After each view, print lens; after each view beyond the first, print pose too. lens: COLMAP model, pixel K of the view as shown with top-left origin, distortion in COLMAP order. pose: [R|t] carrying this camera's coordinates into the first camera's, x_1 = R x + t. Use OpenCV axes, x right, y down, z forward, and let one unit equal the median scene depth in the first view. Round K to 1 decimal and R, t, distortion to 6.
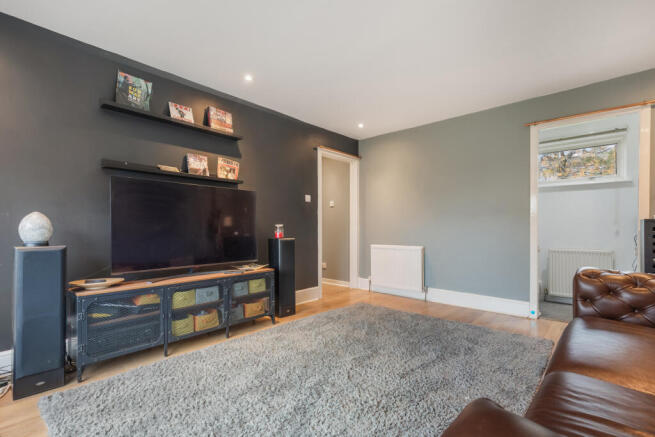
lens RADIAL K [[305.1, 0, 331.0], [0, 305.1, 225.3], [0, 0, 1]] dist [0.001884, -0.000081]
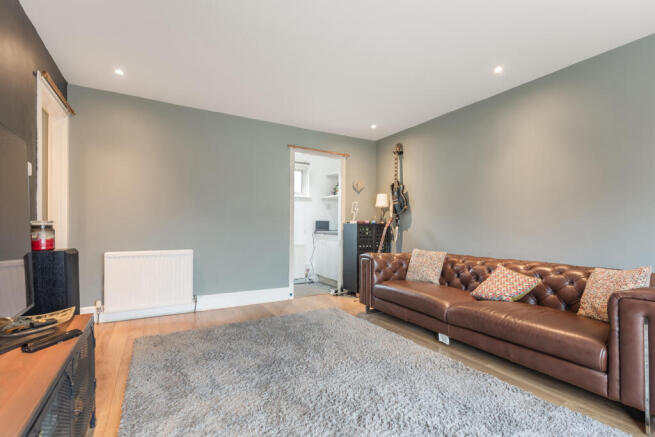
lens RADIAL K [[305.1, 0, 331.0], [0, 305.1, 225.3], [0, 0, 1]] dist [0.001884, -0.000081]
pose [[0.302956, 0.007394, 0.952976, -0.411108], [-0.013093, 0.999908, -0.003596, -0.001185], [-0.952914, -0.011388, 0.303025, 0.376425]]
